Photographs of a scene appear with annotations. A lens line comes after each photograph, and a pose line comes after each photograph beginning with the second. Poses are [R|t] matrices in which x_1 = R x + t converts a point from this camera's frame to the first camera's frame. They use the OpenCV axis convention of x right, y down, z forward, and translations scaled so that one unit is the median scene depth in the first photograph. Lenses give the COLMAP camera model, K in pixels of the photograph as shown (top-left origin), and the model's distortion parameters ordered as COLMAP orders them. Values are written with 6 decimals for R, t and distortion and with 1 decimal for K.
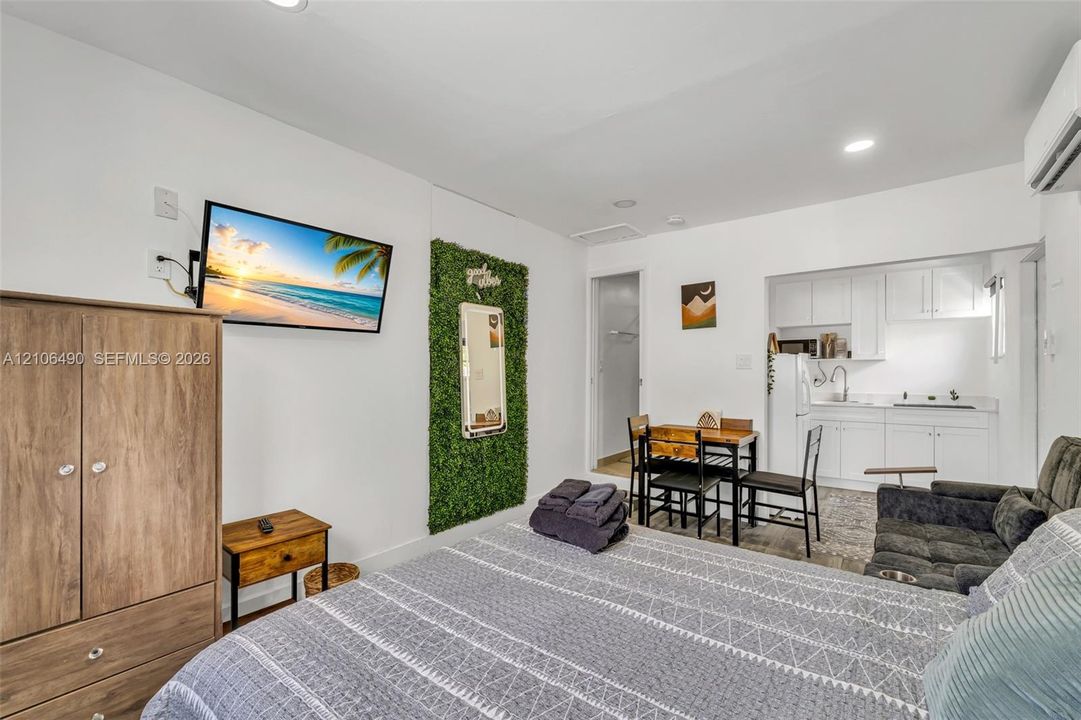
lens RADIAL K [[461.9, 0, 544.1], [0, 461.9, 372.5], [0, 0, 1]] dist [0.000780, 0.000350]
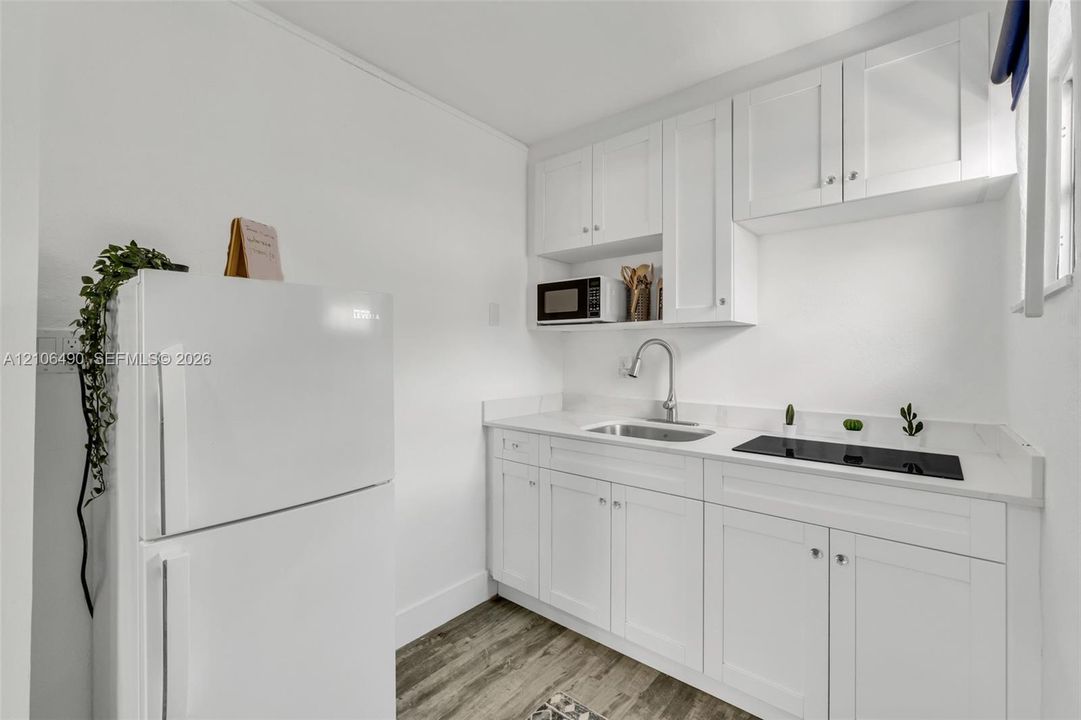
lens RADIAL K [[463.9, 0, 544.0], [0, 463.9, 351.5], [0, 0, 1]] dist [0.000877, -0.000174]
pose [[0.999326, 0.002961, -0.036600, 0.802339], [-0.003220, 0.999970, -0.007022, -0.000146], [0.036578, 0.007135, 0.999305, 0.822065]]
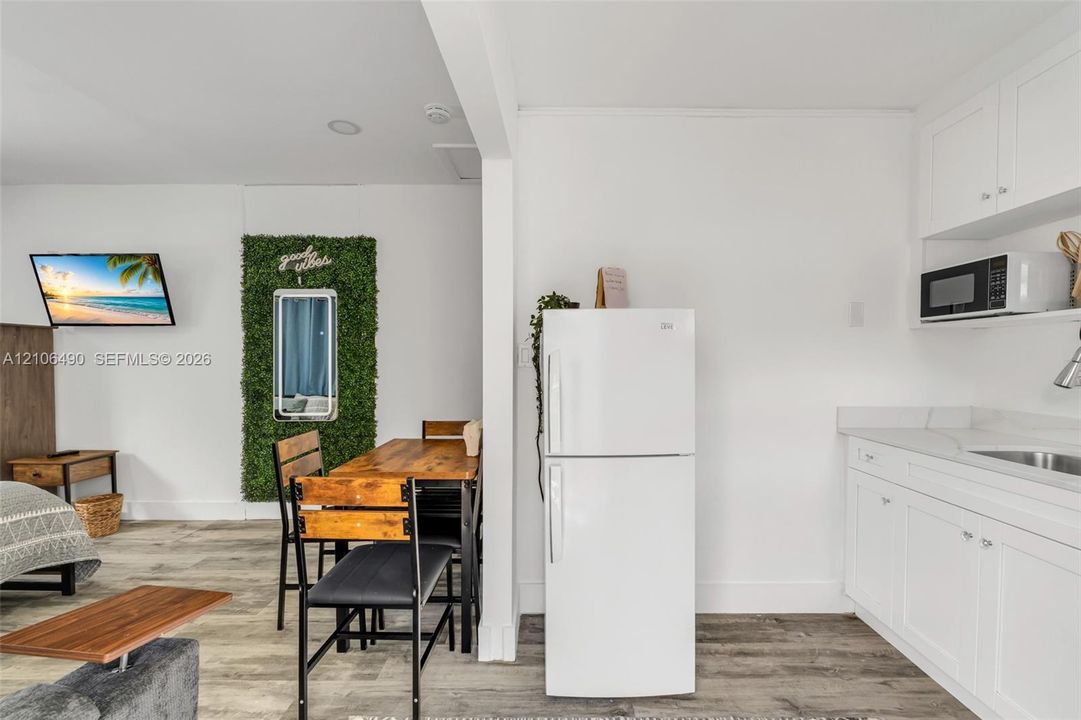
lens RADIAL K [[461.9, 0, 544.1], [0, 461.9, 372.5], [0, 0, 1]] dist [0.000780, 0.000350]
pose [[0.607498, 0.023947, -0.793960, 0.945075], [-0.003318, 0.999613, 0.027612, 0.004159], [0.794314, -0.014140, 0.607342, 0.782579]]
